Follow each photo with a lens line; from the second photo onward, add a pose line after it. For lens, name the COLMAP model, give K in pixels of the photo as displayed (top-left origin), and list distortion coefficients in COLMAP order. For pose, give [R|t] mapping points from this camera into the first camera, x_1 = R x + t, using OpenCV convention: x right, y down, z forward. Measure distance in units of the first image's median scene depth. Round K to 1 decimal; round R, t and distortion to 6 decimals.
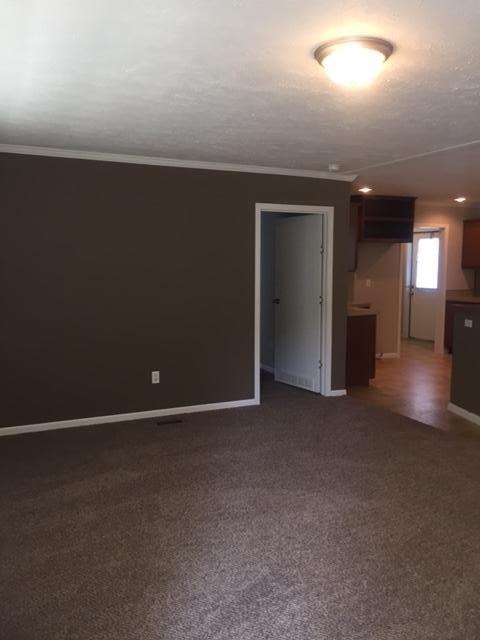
lens RADIAL K [[548.1, 0, 242.7], [0, 548.1, 324.0], [0, 0, 1]] dist [0.065222, -0.111912]
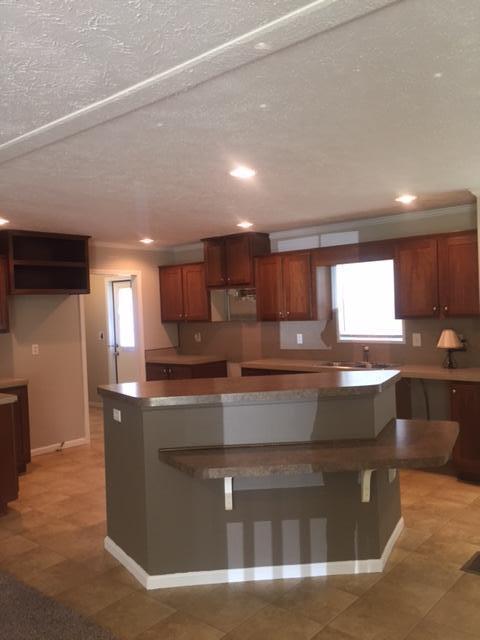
lens RADIAL K [[548.1, 0, 250.3], [0, 548.1, 322.4], [0, 0, 1]] dist [0.065222, -0.111912]
pose [[0.901752, -0.047908, 0.429591, 0.240558], [0.087842, 0.993411, -0.073604, -0.042431], [-0.423235, 0.104109, 0.900019, 0.291648]]
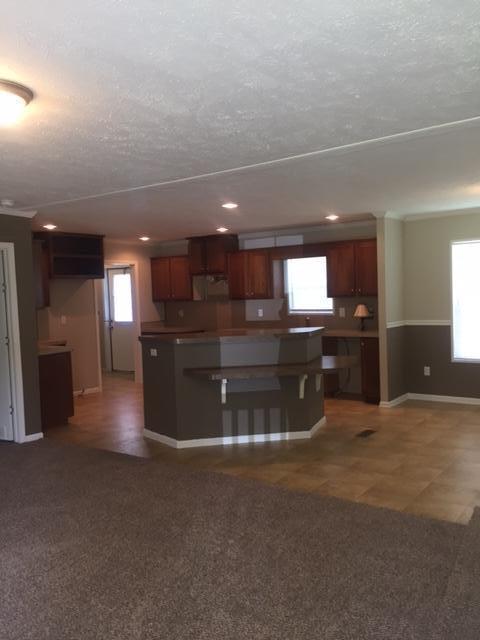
lens RADIAL K [[548.1, 0, 243.1], [0, 548.1, 323.0], [0, 0, 1]] dist [0.065222, -0.111912]
pose [[0.869468, -0.058254, 0.490543, 0.032262], [0.090221, 0.995046, -0.041749, 0.001906], [-0.485681, 0.080557, 0.870416, -0.021415]]
